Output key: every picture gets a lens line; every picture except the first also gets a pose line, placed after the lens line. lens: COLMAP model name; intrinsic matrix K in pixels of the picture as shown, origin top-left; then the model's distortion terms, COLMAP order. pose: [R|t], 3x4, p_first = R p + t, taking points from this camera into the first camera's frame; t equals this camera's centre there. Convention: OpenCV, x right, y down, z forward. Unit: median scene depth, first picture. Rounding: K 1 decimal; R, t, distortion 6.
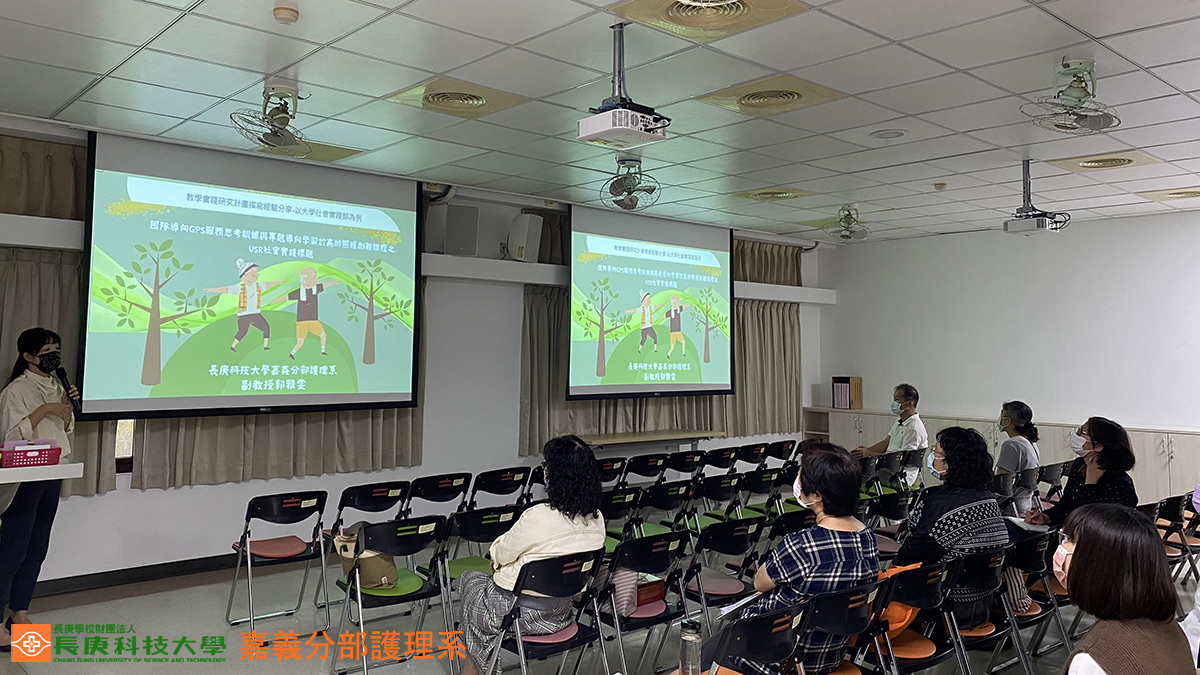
lens RADIAL K [[933.9, 0, 600.9], [0, 933.9, 291.3], [0, 0, 1]] dist [0.046881, -0.063373]
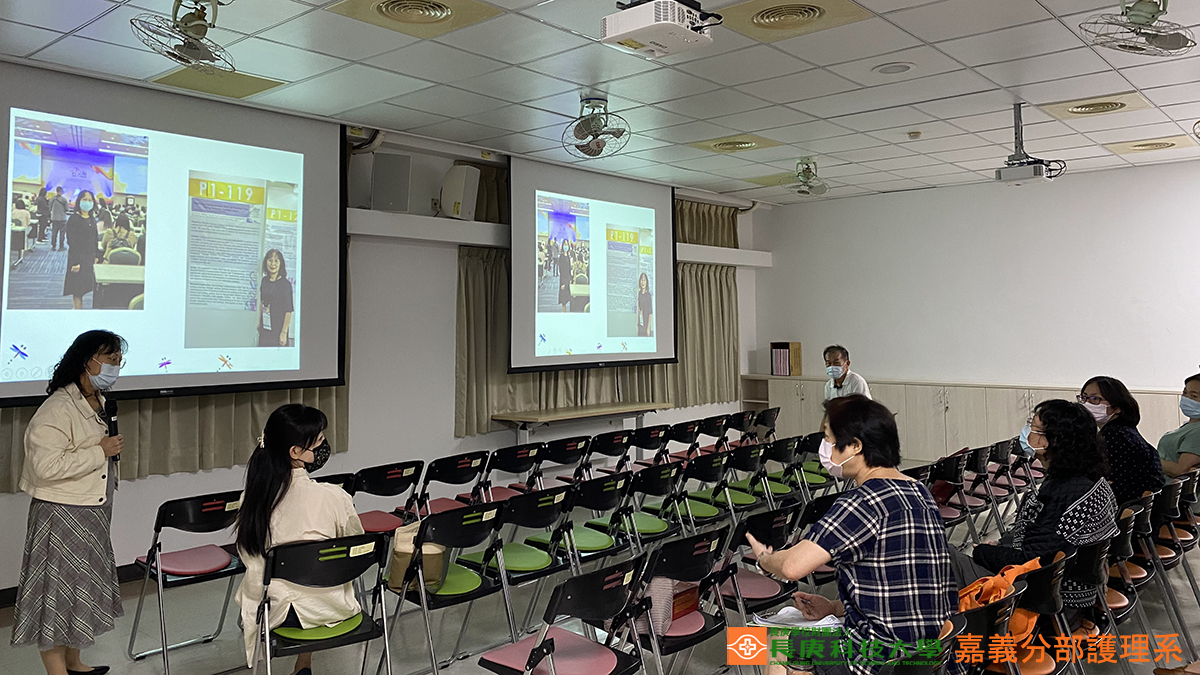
lens RADIAL K [[940.8, 0, 597.6], [0, 940.8, 272.6], [0, 0, 1]] dist [0.018266, -0.006134]
pose [[0.993099, -0.010392, 0.116816, -0.073215], [0.009267, 0.999905, 0.010172, 0.014748], [-0.116911, -0.009020, 0.993101, 0.121293]]
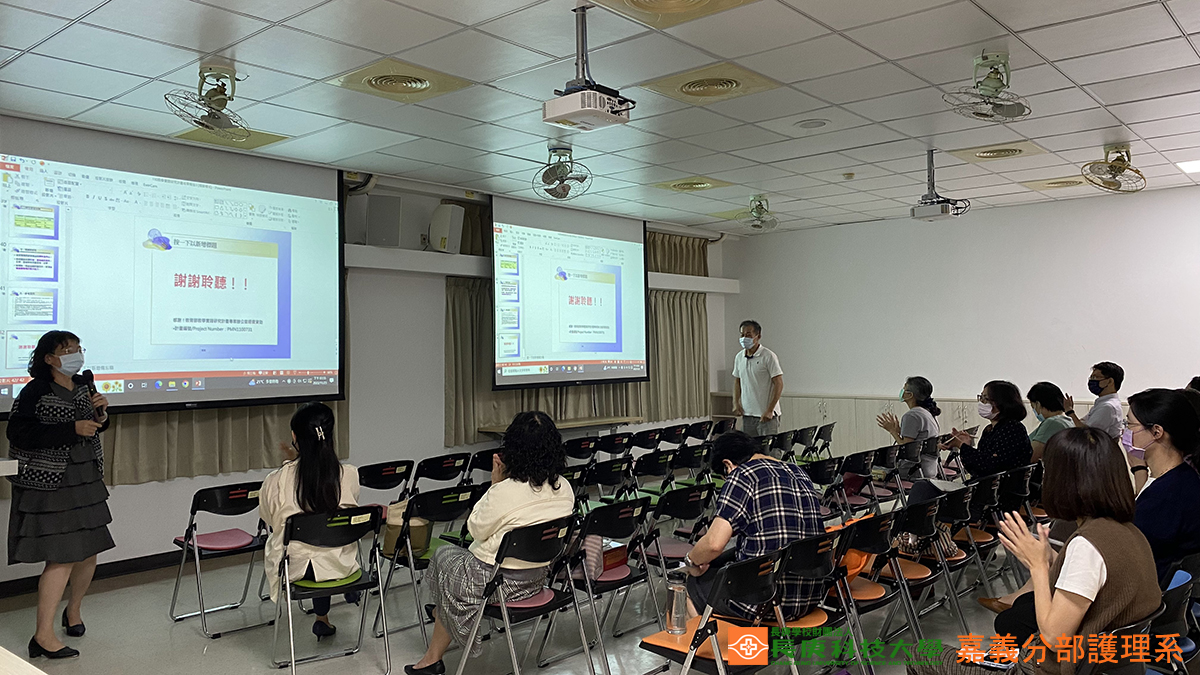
lens RADIAL K [[933.9, 0, 609.1], [0, 933.9, 325.8], [0, 0, 1]] dist [0.046881, -0.063373]
pose [[0.991298, -0.020275, 0.130064, -0.053586], [0.015304, 0.999118, 0.039104, 0.012749], [-0.130742, -0.036774, 0.990734, -0.016899]]
